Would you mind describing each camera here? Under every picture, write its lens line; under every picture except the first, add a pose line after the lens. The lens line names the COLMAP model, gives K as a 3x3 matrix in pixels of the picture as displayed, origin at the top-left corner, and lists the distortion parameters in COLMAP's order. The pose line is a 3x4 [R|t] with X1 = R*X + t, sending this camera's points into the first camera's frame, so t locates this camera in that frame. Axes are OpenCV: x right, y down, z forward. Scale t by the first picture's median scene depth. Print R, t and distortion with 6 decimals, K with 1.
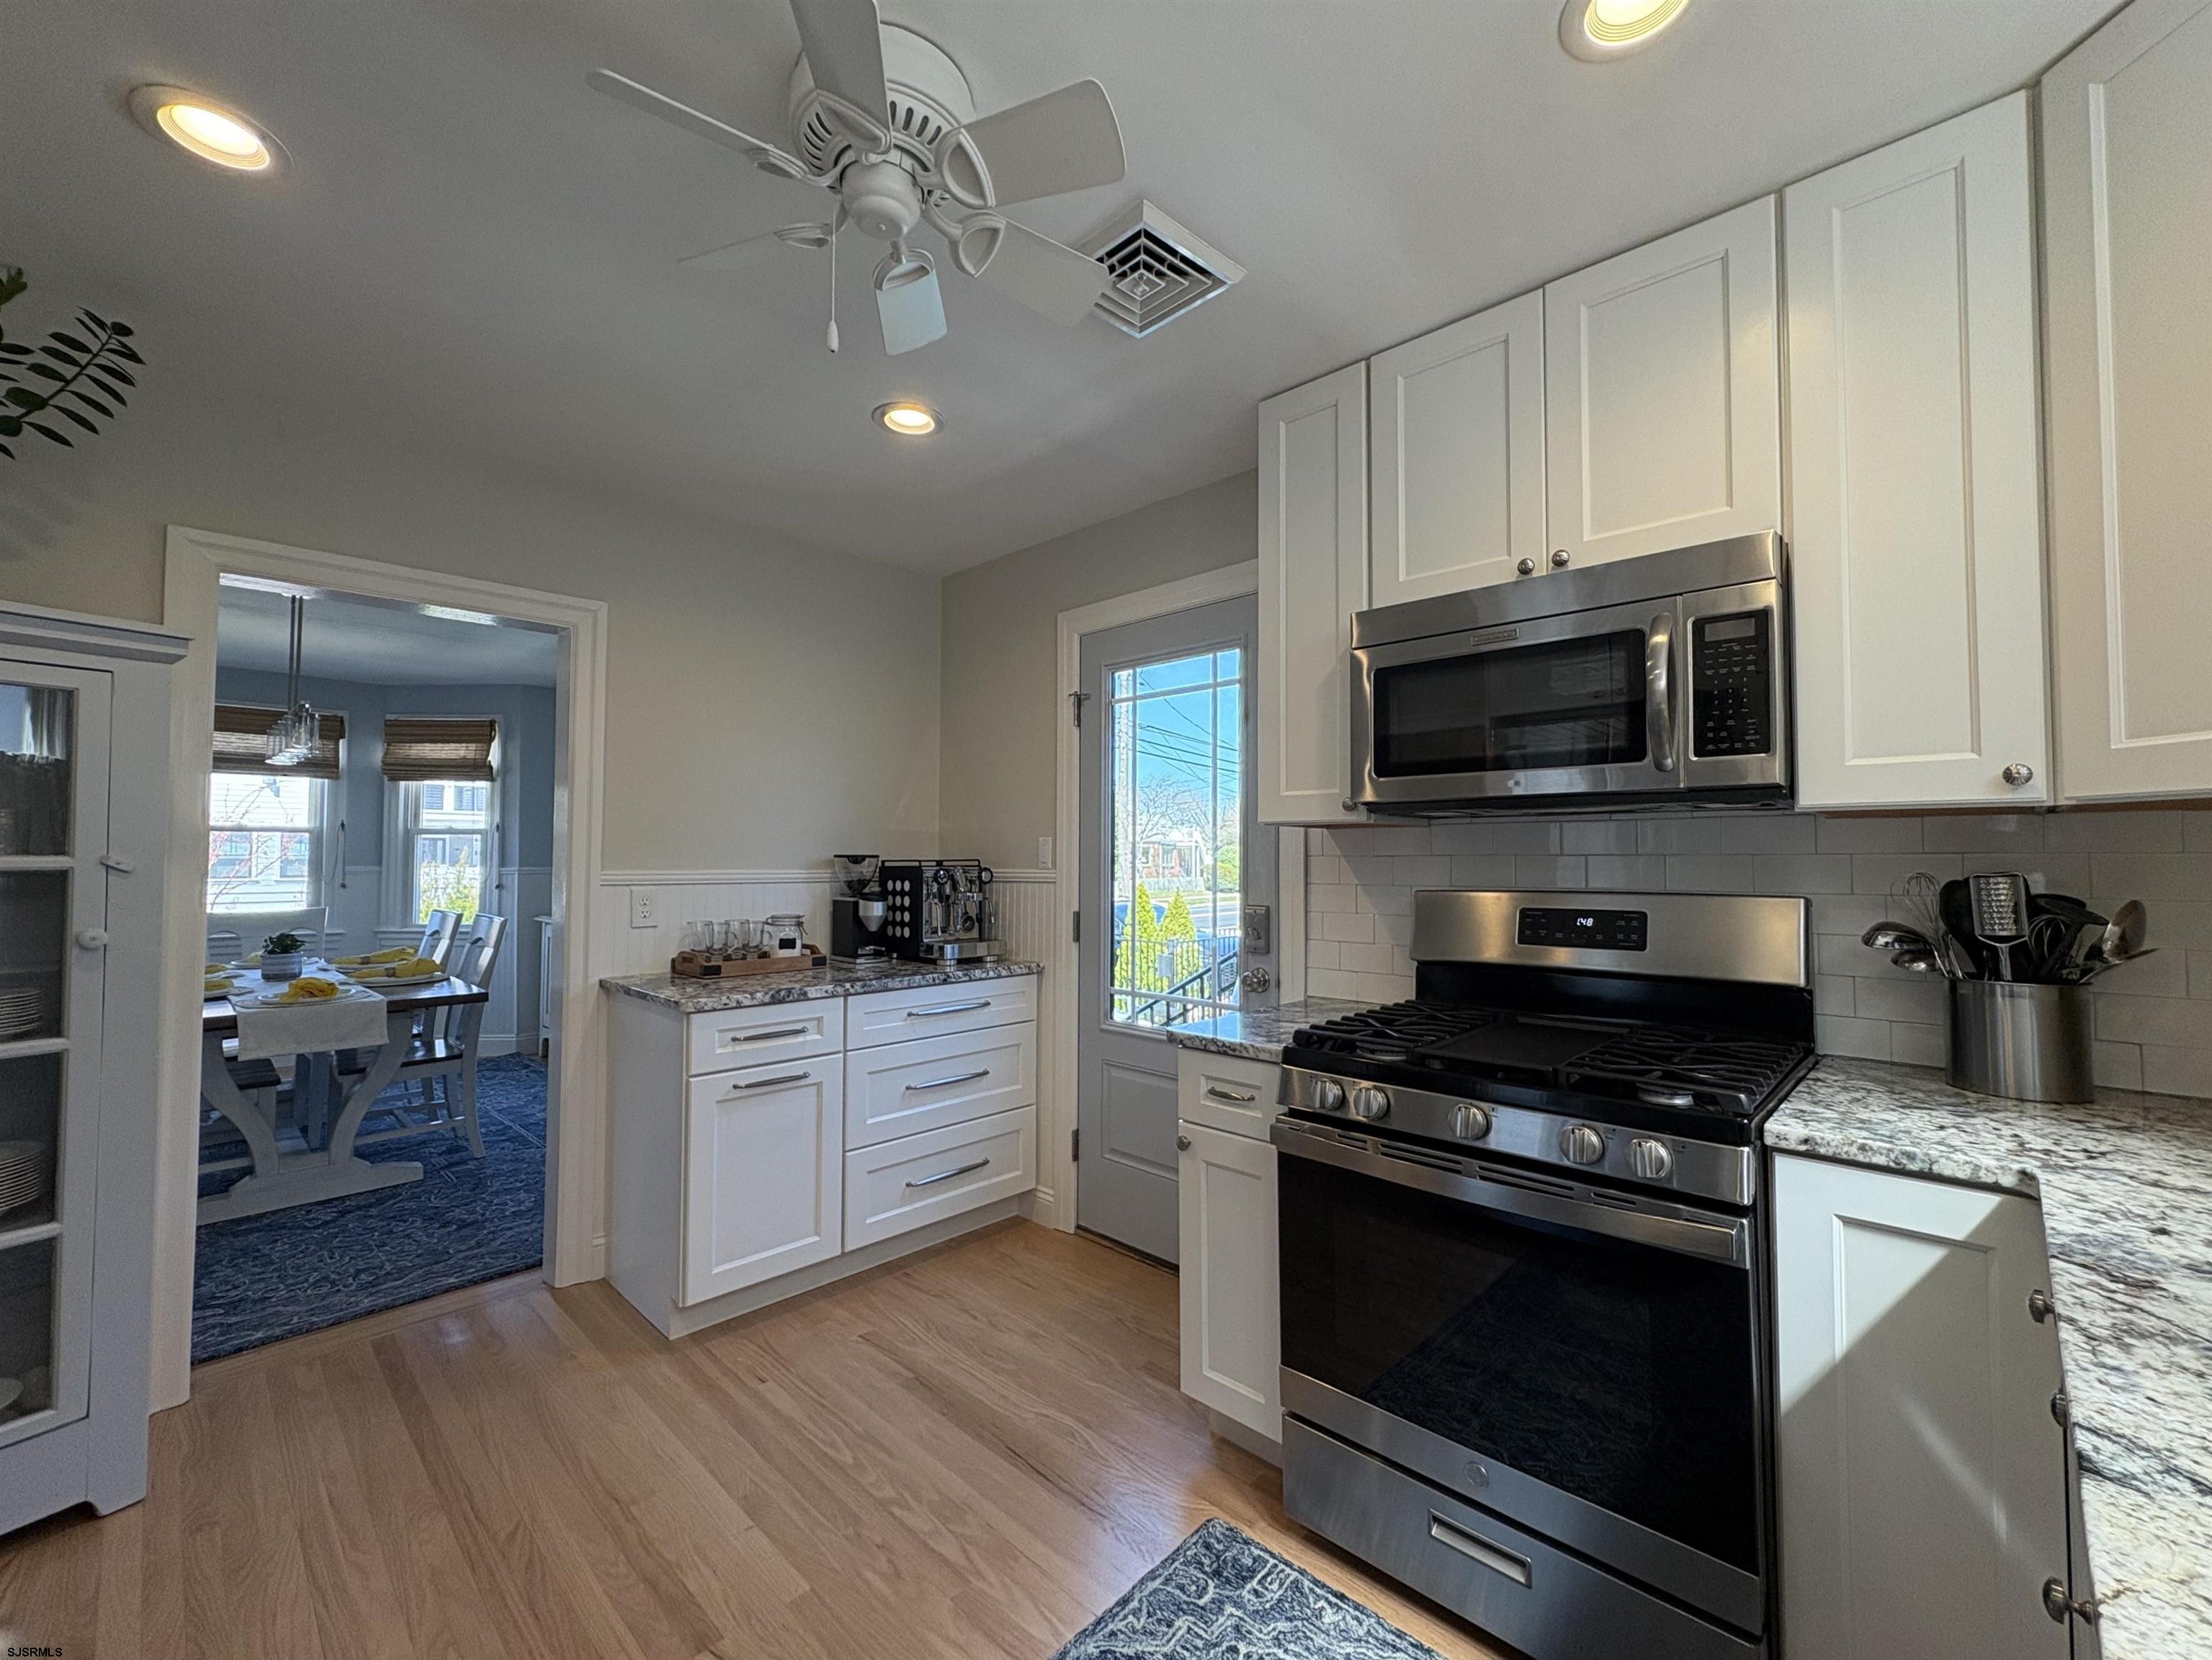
lens RADIAL K [[923.1, 0, 1106.0], [0, 923.1, 830.0], [0, 0, 1]] dist [0.001944, 0.000506]
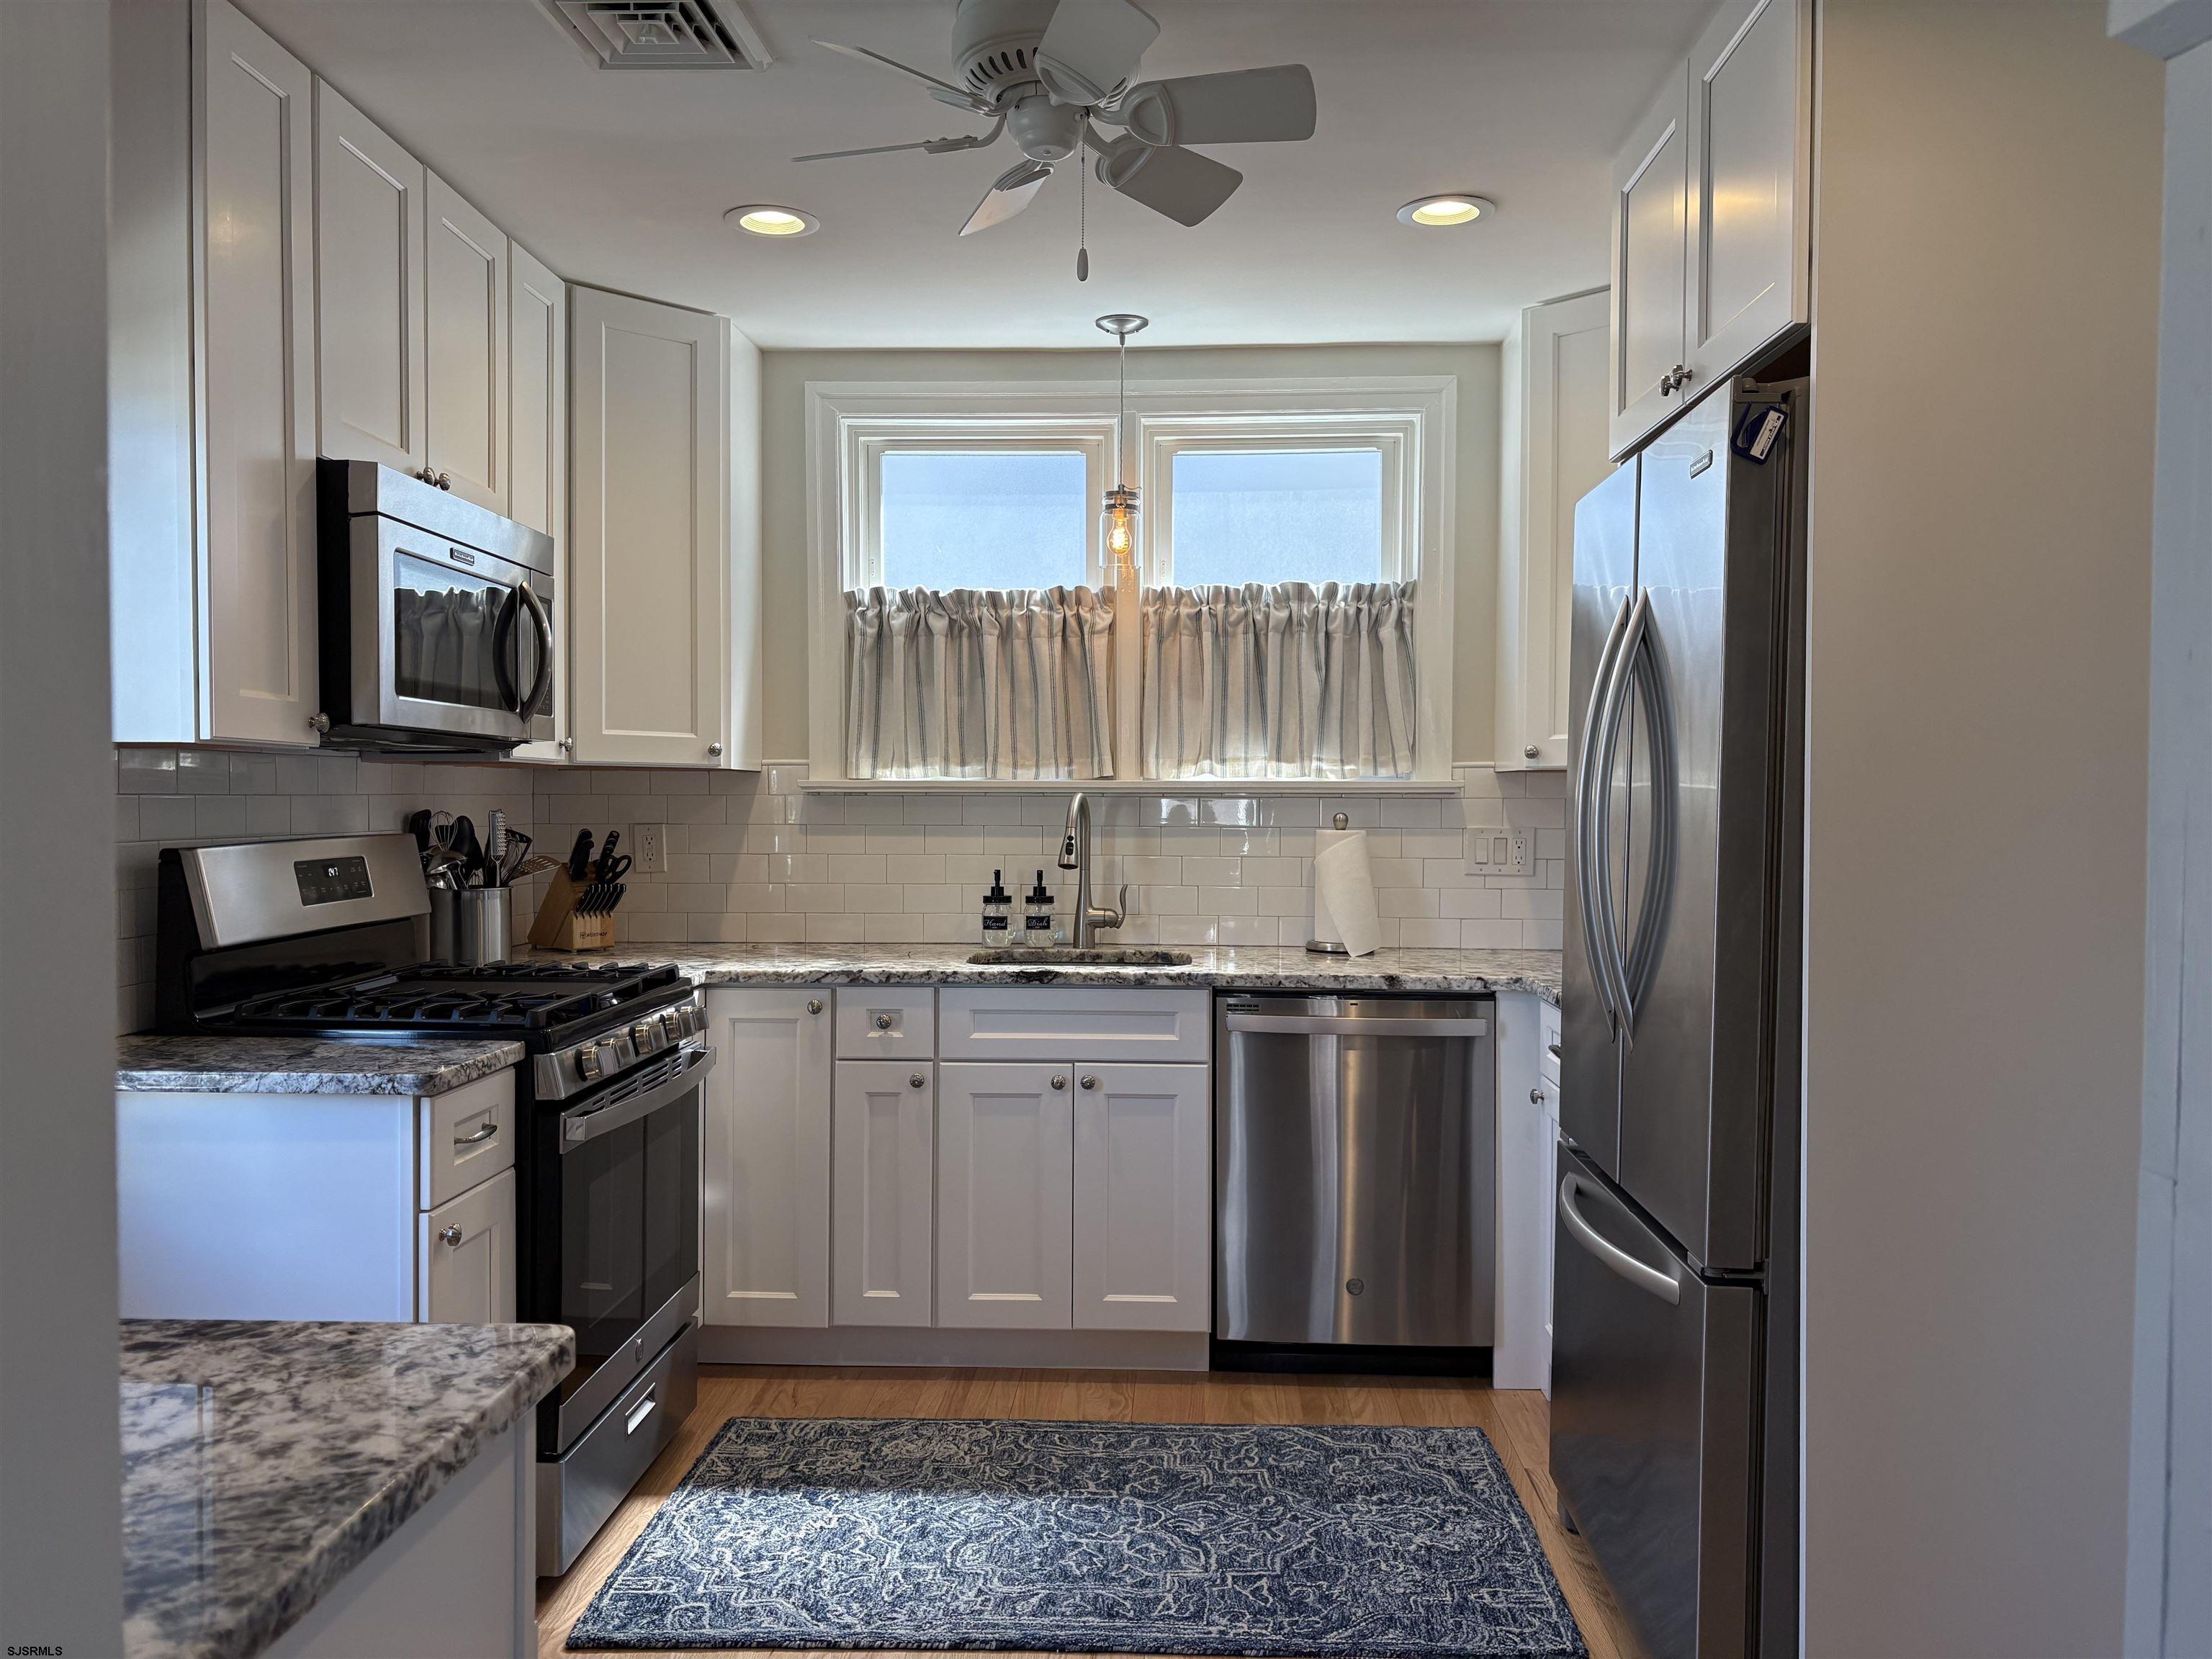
lens RADIAL K [[1689.1, 0, 1096.5], [0, 1689.1, 832.5], [0, 0, 1]] dist [0.020489, 0.005496]
pose [[-0.656809, -0.022834, 0.753711, -1.382674], [-0.028788, 0.999572, 0.005196, 0.042021], [-0.753508, -0.018285, -0.657185, 1.792914]]
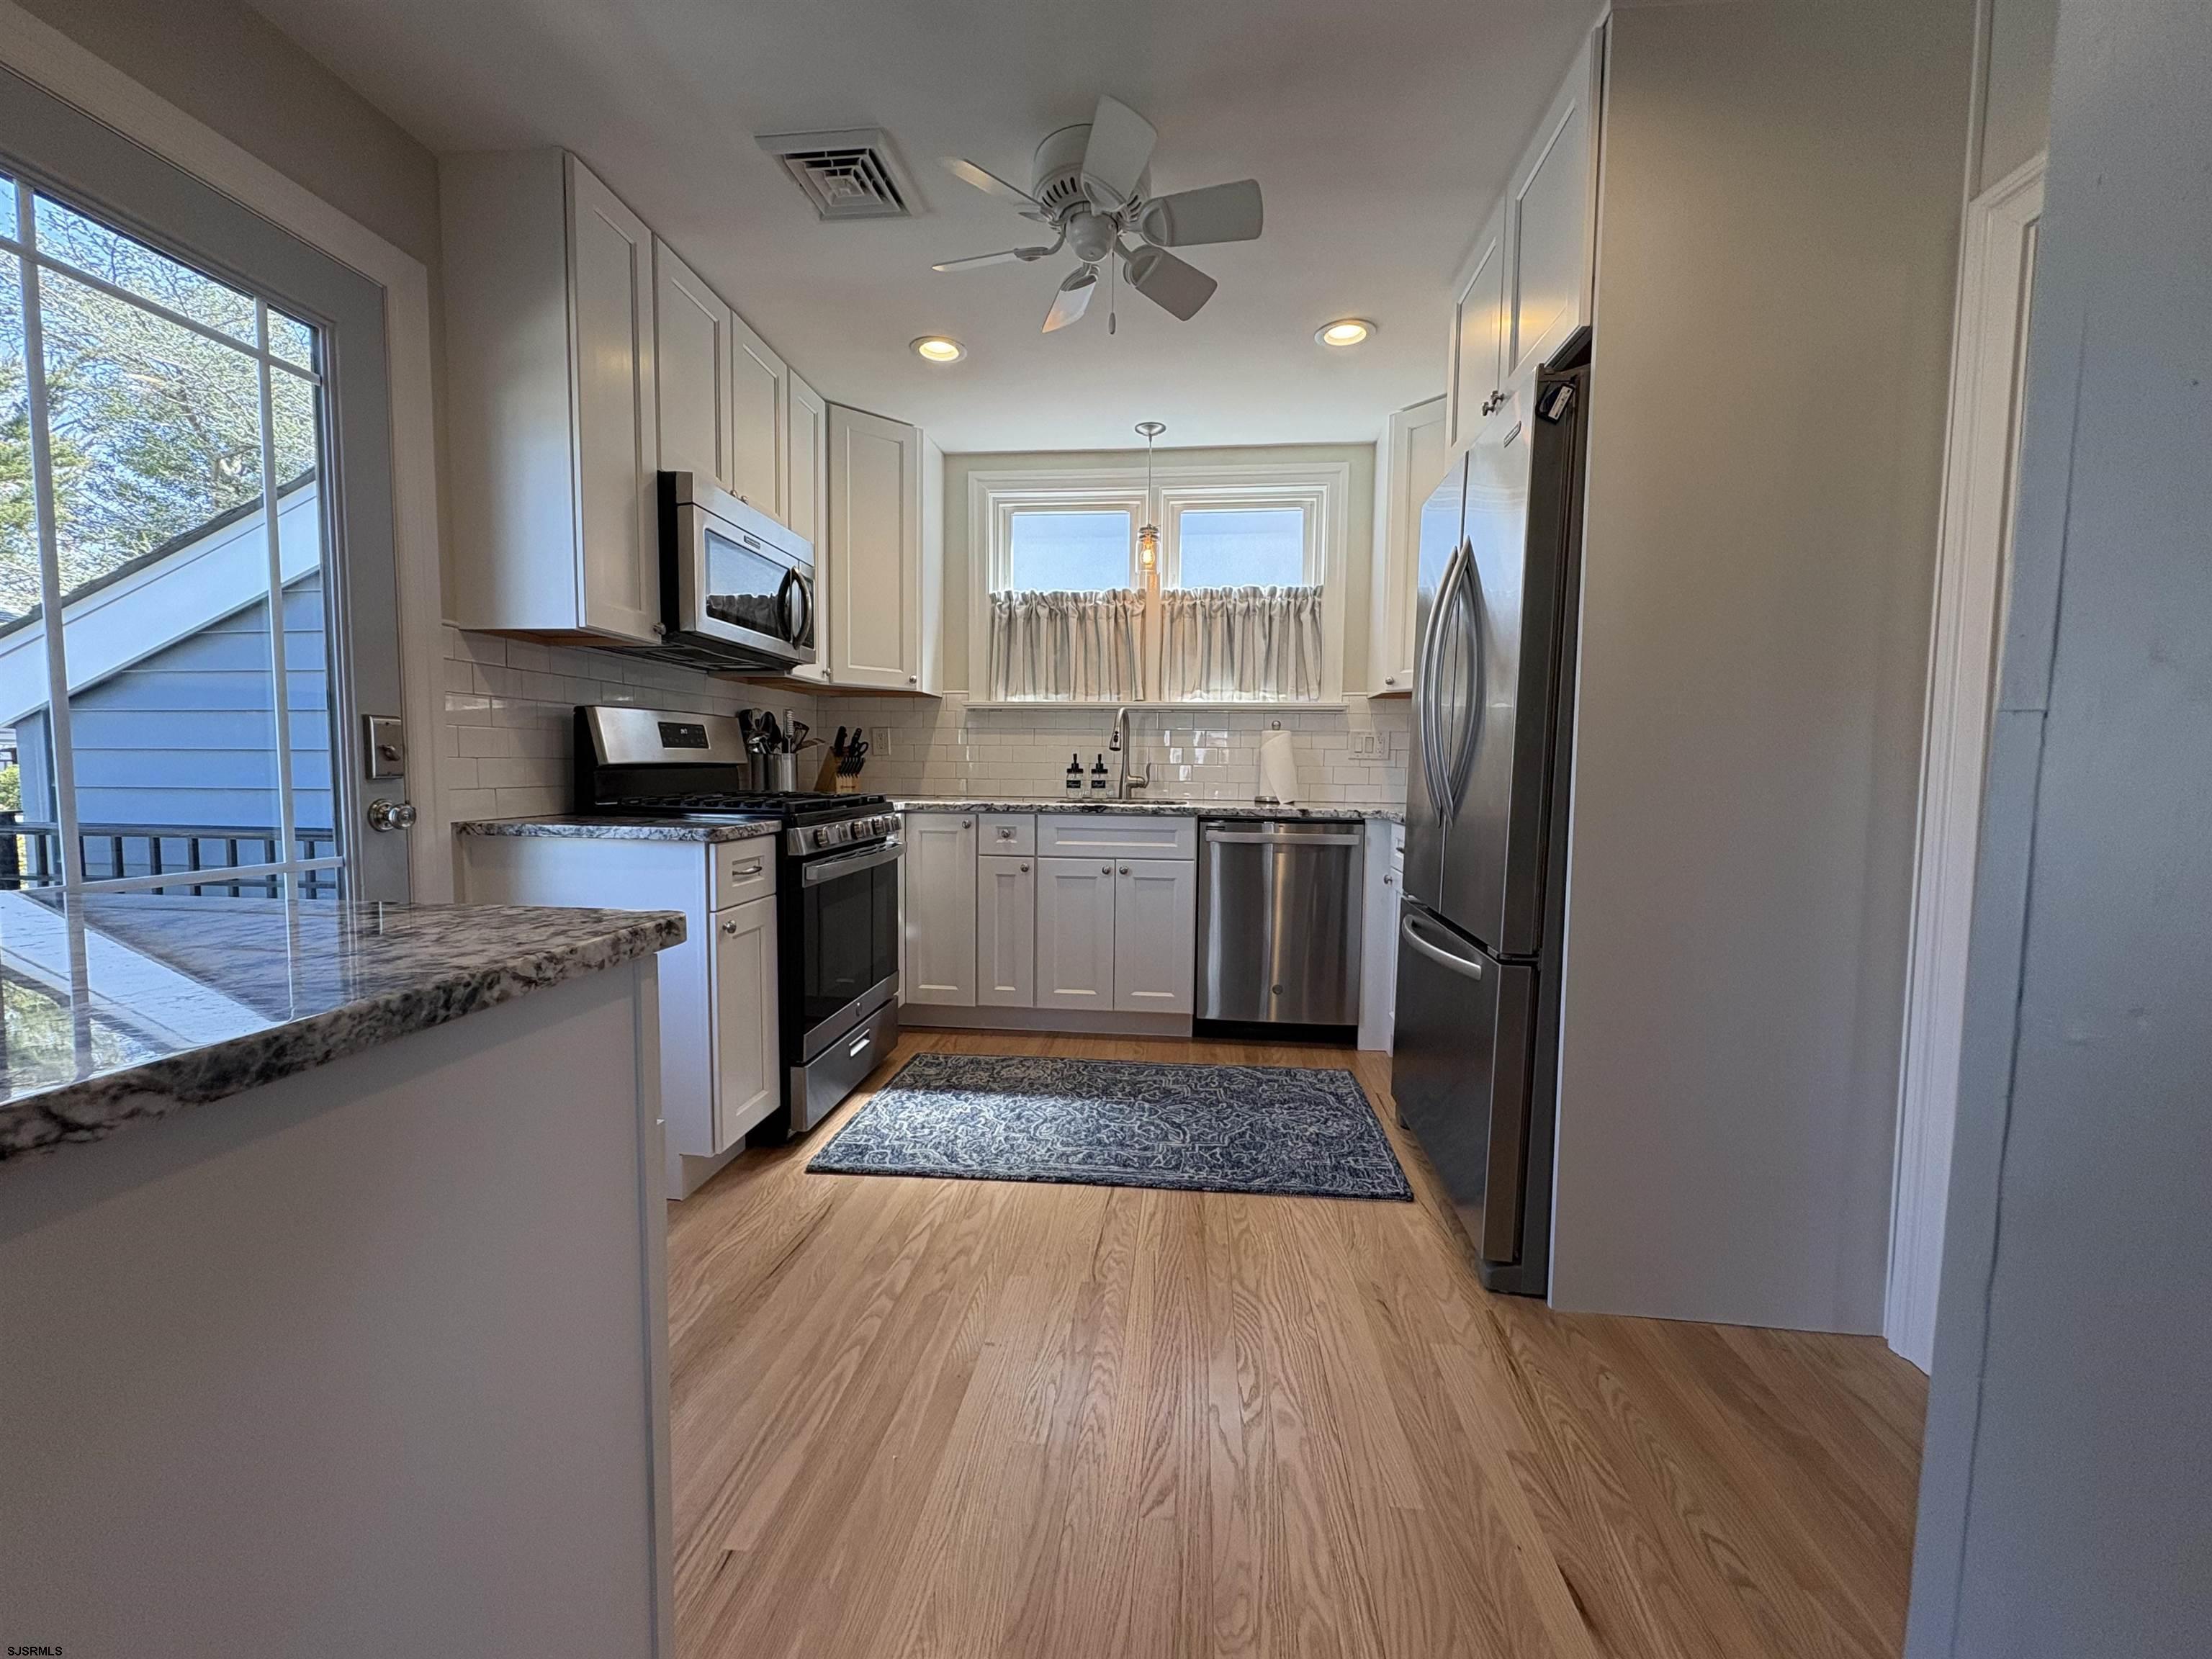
lens RADIAL K [[880.4, 0, 1101.2], [0, 880.4, 829.0], [0, 0, 1]] dist [0.002006, -0.000064]
pose [[-0.612278, -0.066401, 0.787849, -1.239736], [-0.037685, 0.997786, 0.054807, 0.184577], [-0.789744, 0.003867, -0.613424, 1.596218]]
